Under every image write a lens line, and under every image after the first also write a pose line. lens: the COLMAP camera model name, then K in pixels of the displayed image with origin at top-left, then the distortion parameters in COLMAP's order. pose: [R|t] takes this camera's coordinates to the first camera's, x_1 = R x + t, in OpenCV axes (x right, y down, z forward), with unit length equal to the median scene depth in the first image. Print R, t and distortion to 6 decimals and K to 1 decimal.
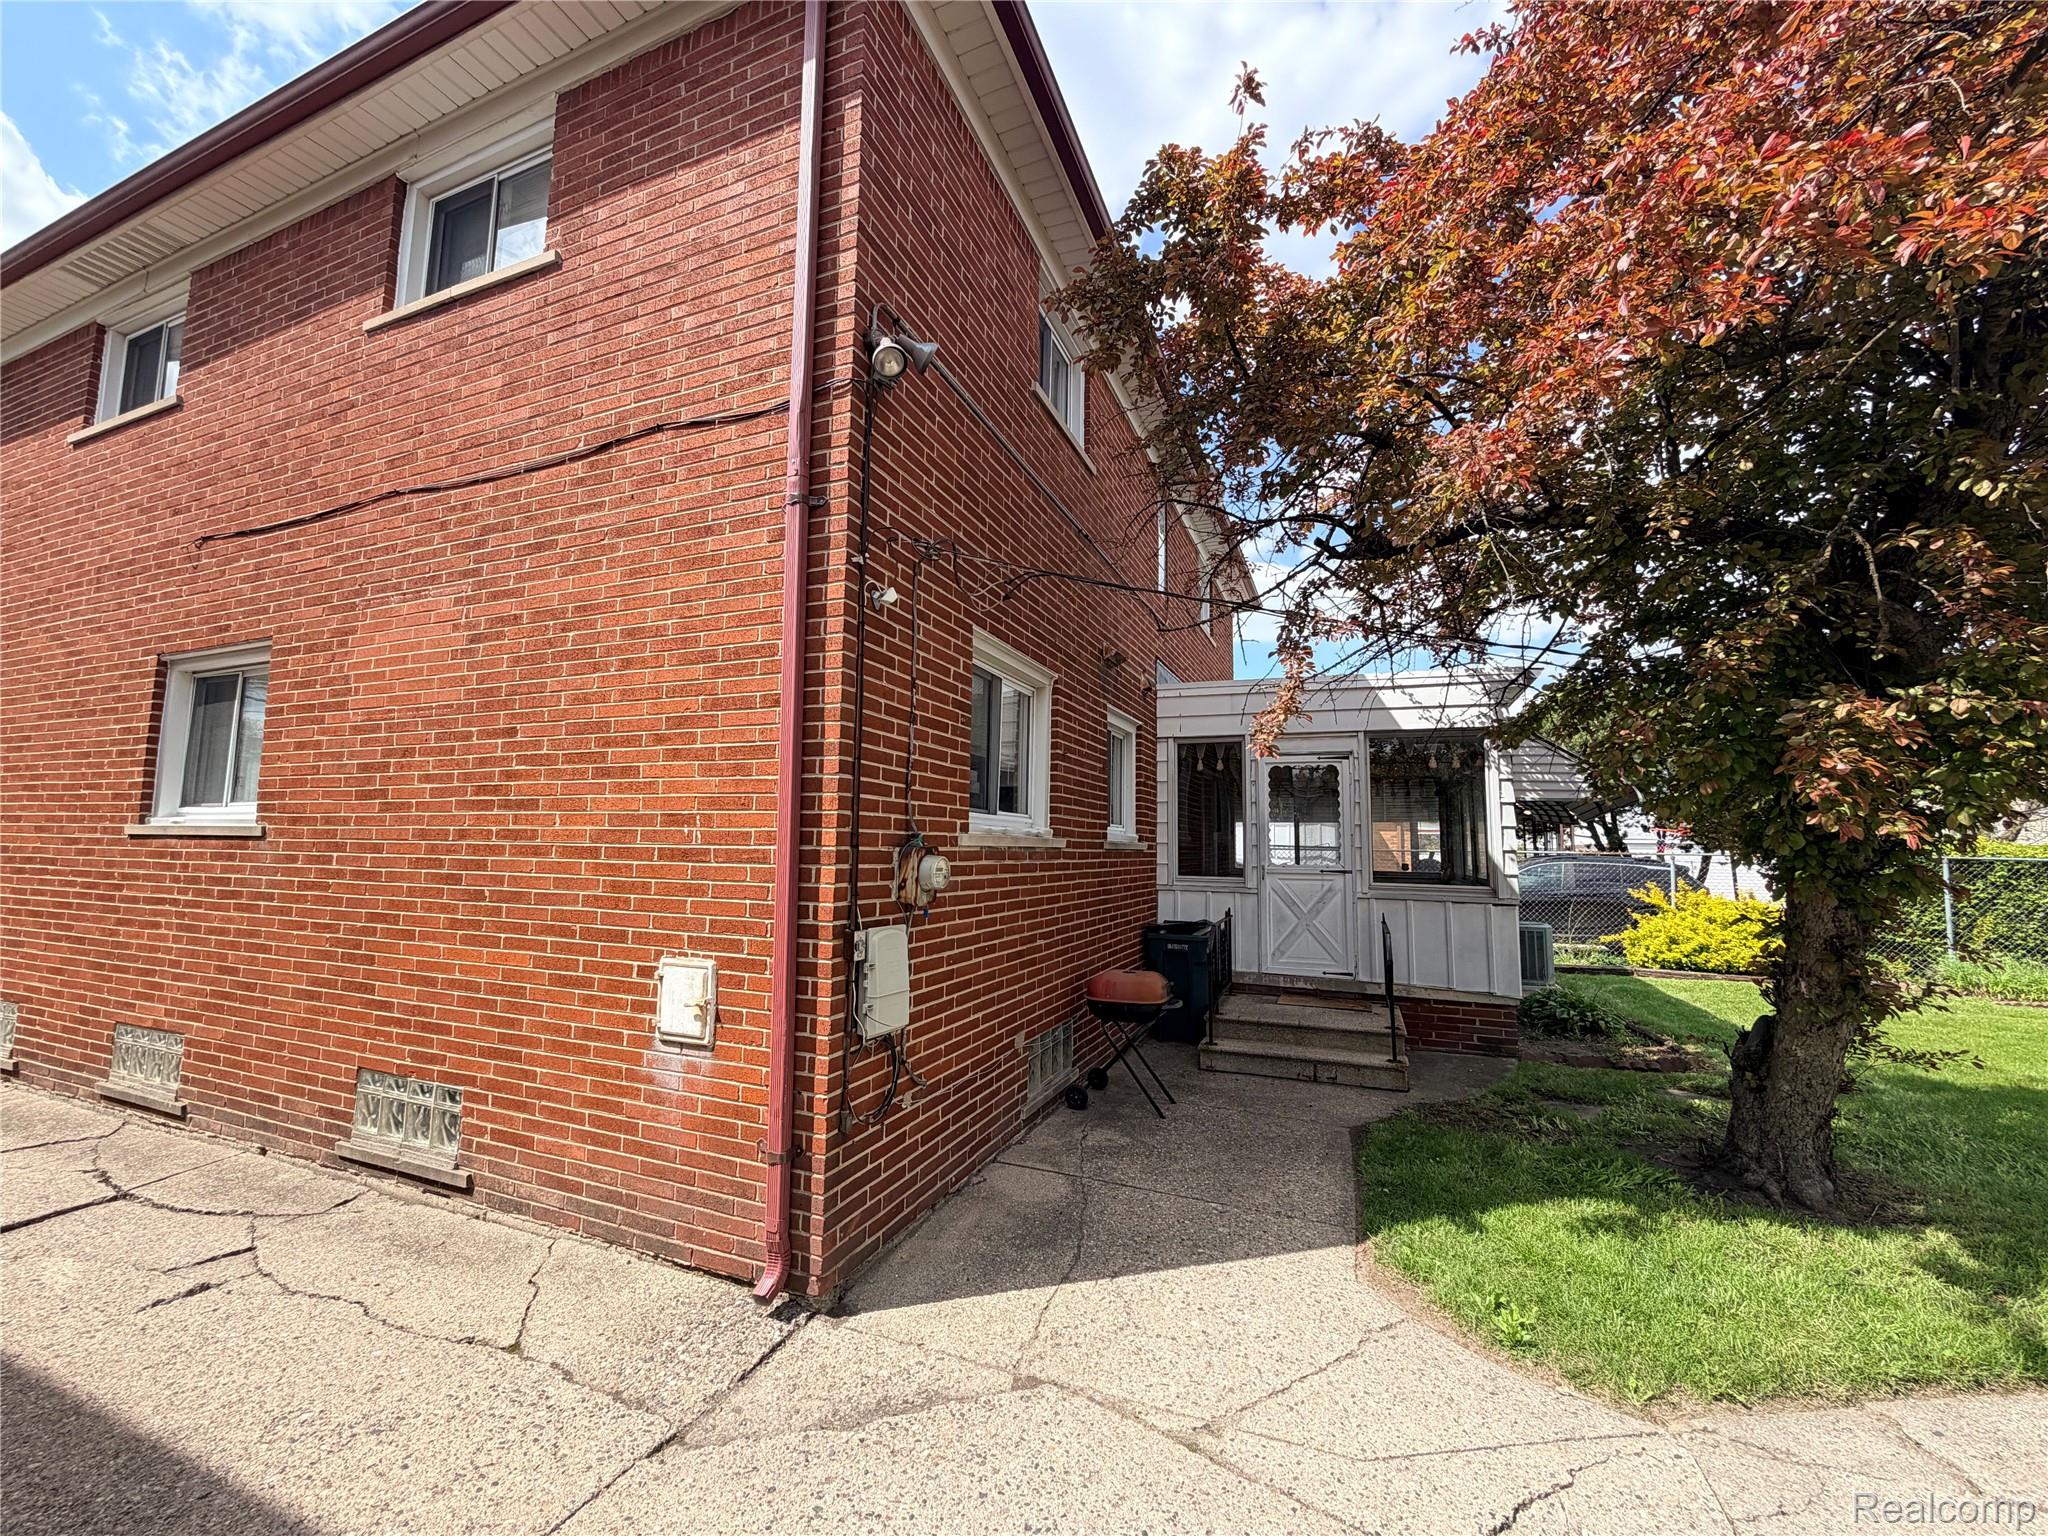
lens RADIAL K [[816.8, 0, 1024.0], [0, 816.8, 768.0], [0, 0, 1]] dist [0.000696, -0.000060]
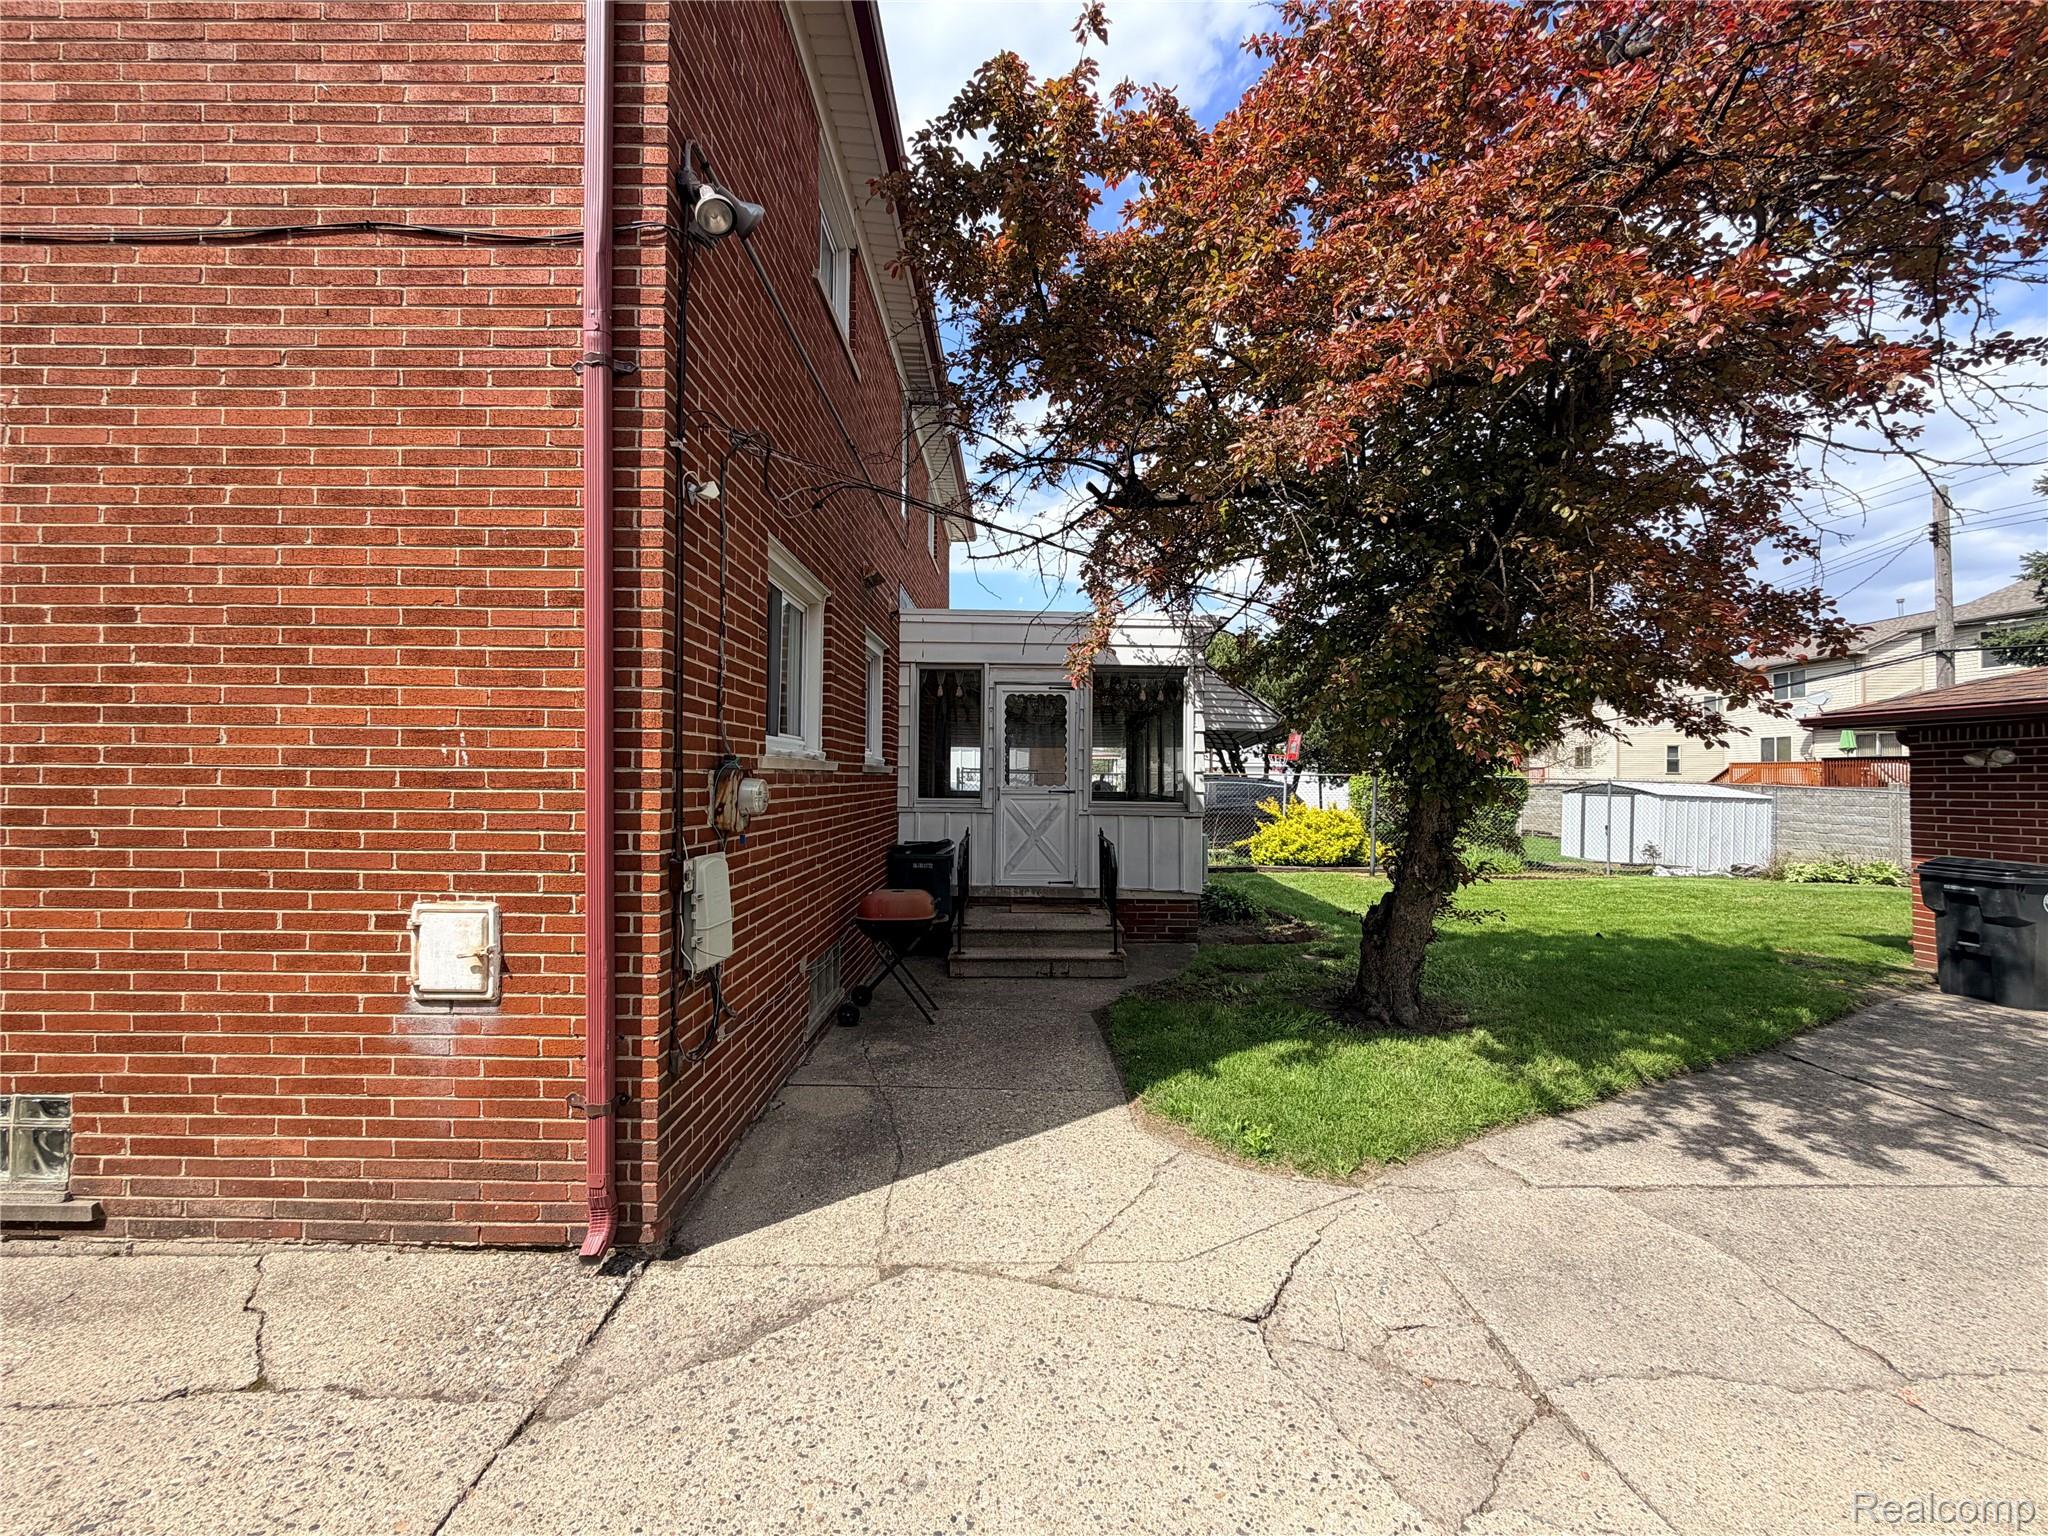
lens RADIAL K [[816.8, 0, 1024.0], [0, 816.8, 768.0], [0, 0, 1]] dist [0.000696, -0.000060]
pose [[0.924041, -0.003325, 0.382280, -0.182750], [-0.031778, 0.995833, 0.085476, 0.004730], [-0.380971, -0.091131, 0.920085, 0.014914]]
